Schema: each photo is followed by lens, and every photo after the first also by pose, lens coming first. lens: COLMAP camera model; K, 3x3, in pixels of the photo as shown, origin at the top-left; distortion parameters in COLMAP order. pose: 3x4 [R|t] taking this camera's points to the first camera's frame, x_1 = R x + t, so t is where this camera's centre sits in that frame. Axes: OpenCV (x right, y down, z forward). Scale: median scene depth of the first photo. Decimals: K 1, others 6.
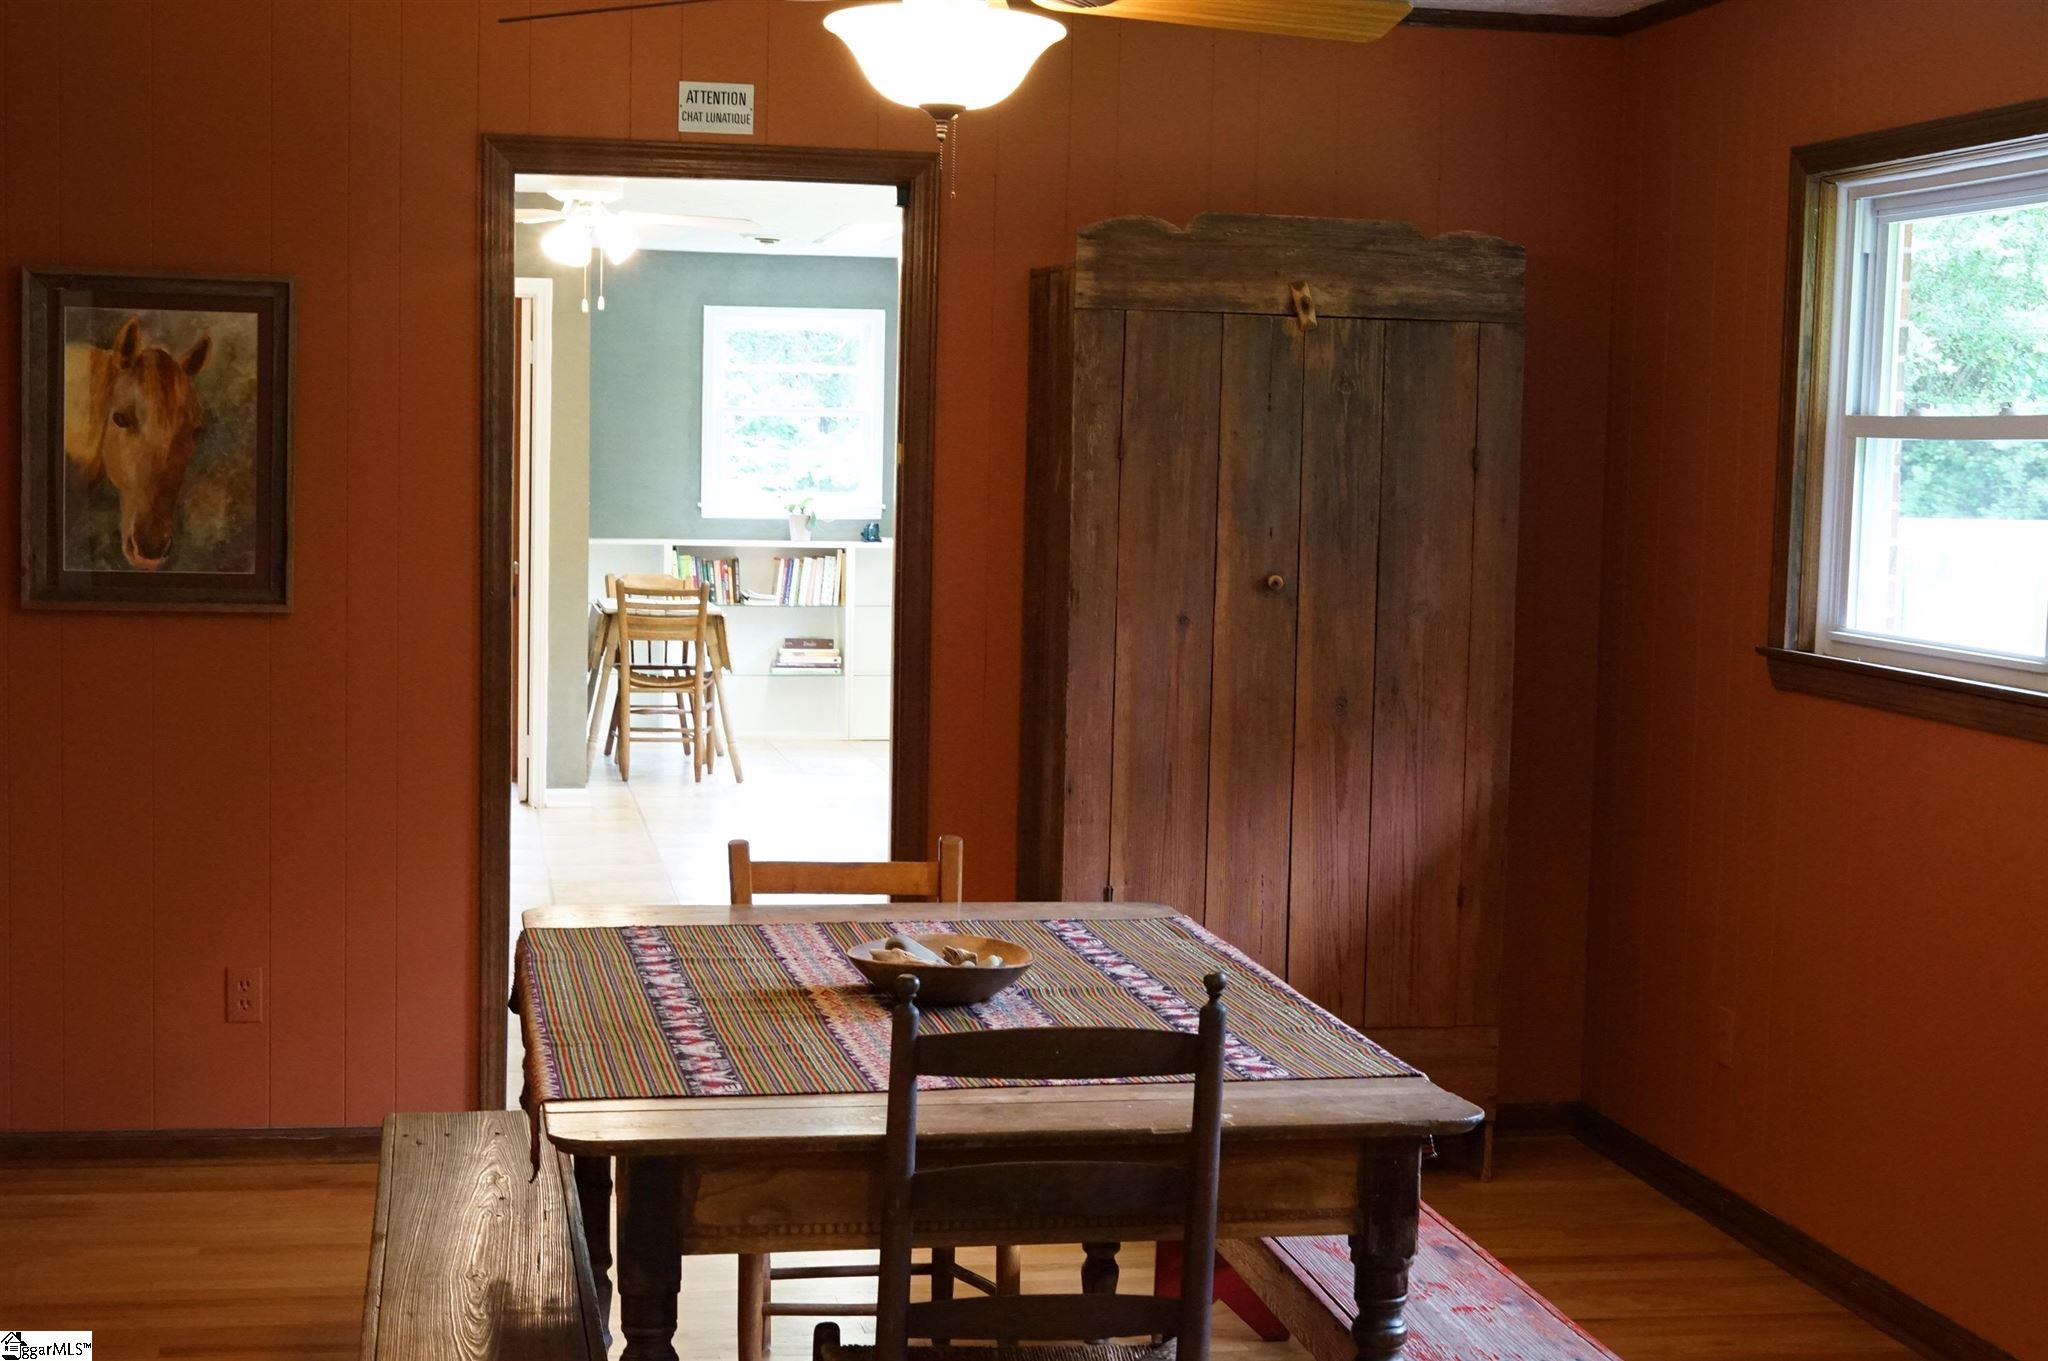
lens RADIAL K [[2949.4, 0, 1025.6], [0, 2949.4, 680.8], [0, 0, 1]] dist [-0.015776, 0.000000]
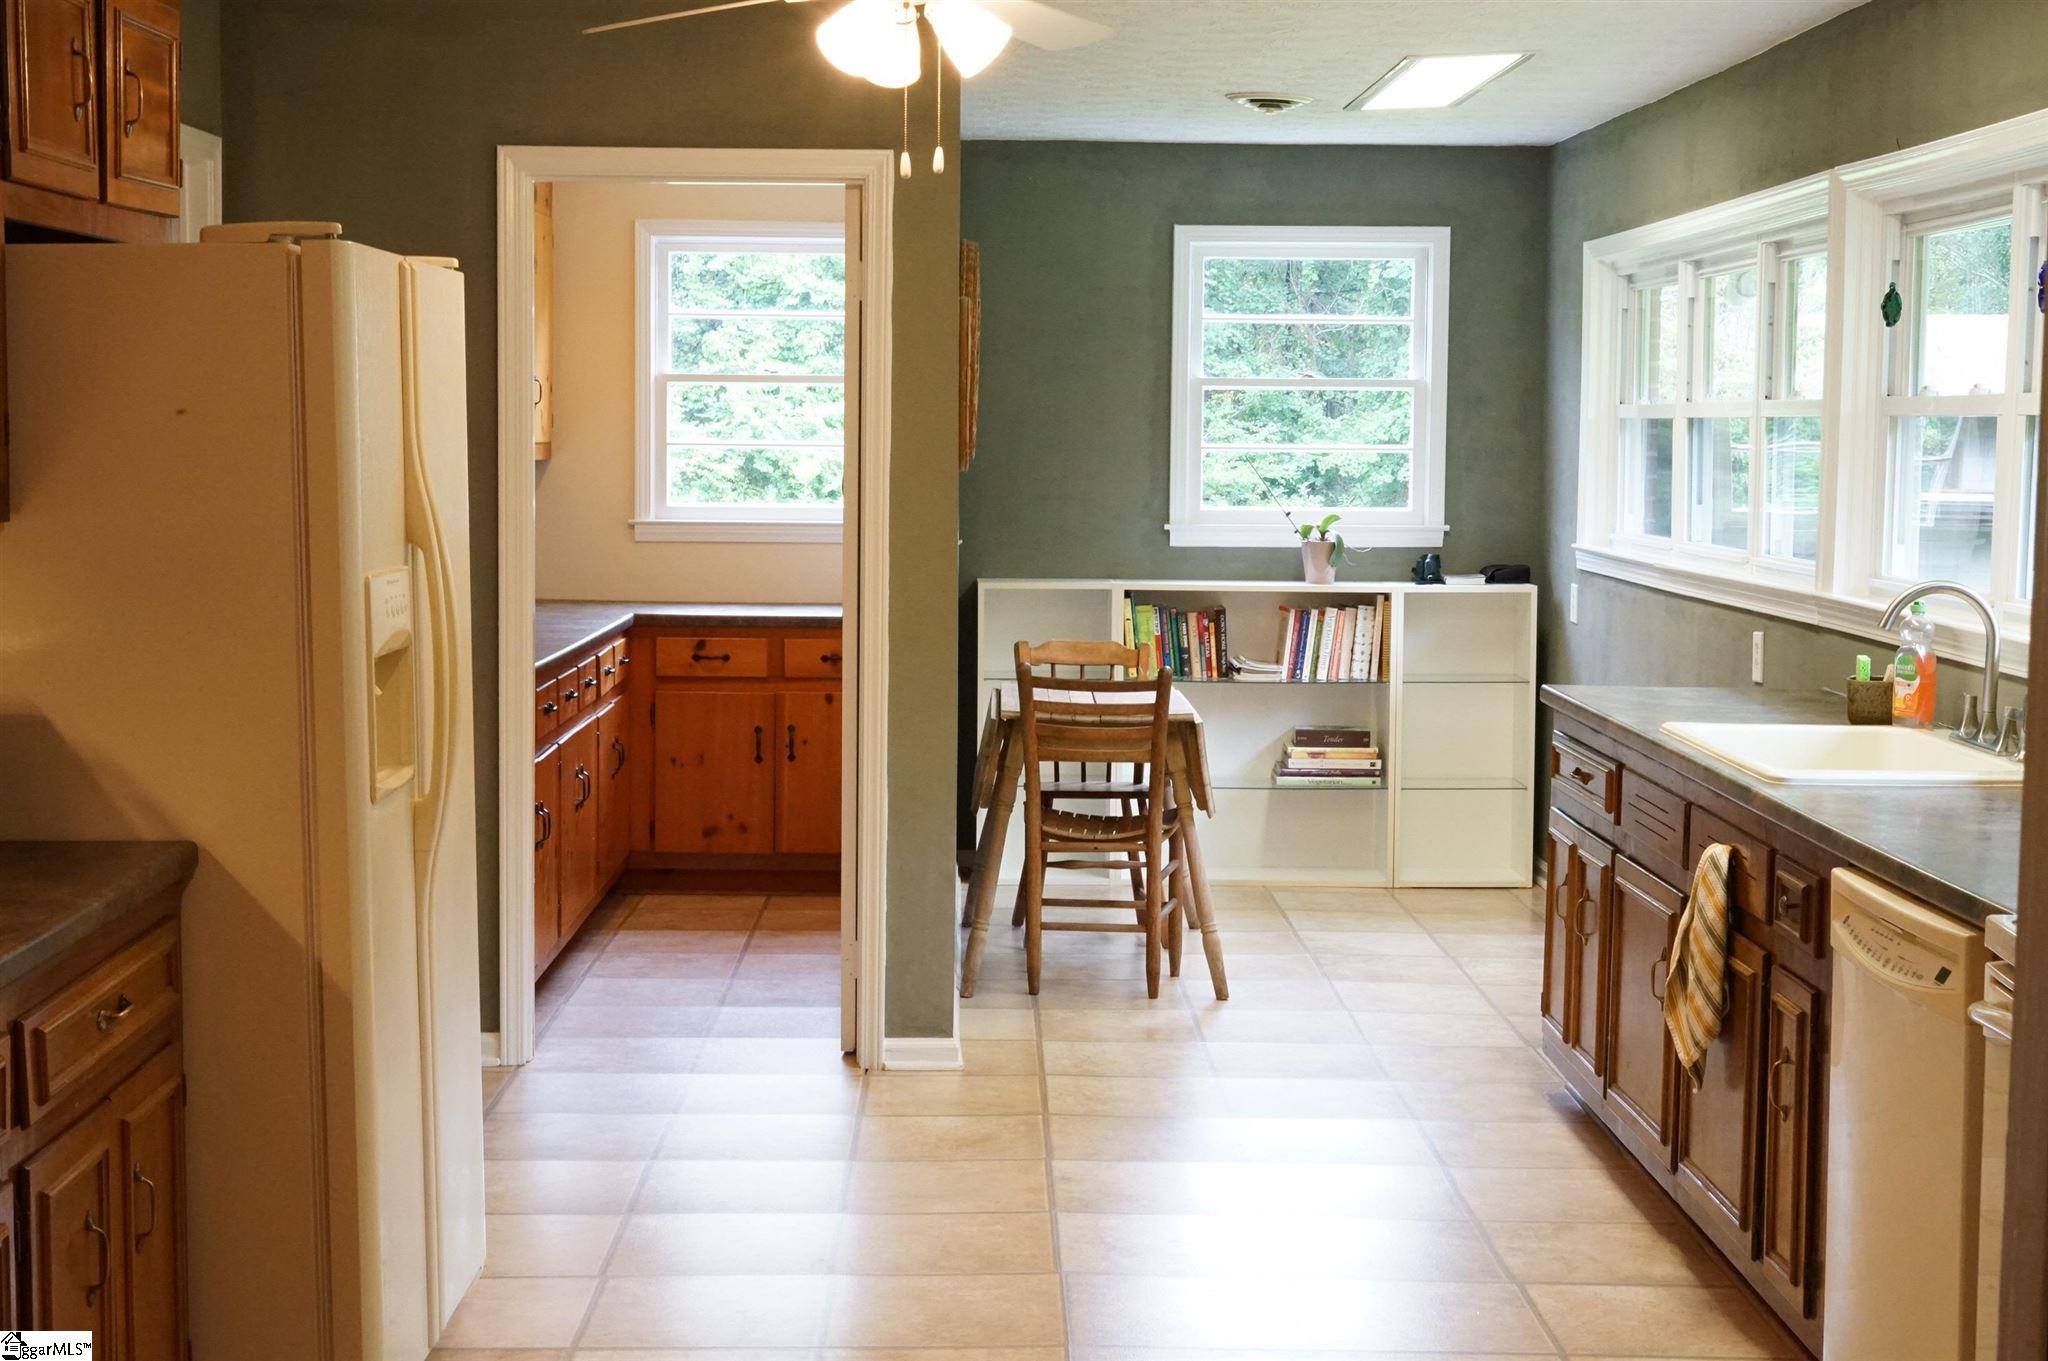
lens RADIAL K [[2949.4, 0, 1020.4], [0, 2949.4, 671.7], [0, 0, 1]] dist [-0.015776, 0.000000]
pose [[0.985431, 0.003411, -0.170040, -0.030735], [-0.003098, 0.999993, 0.002109, -0.028960], [0.170046, -0.001551, 0.985435, 0.346780]]
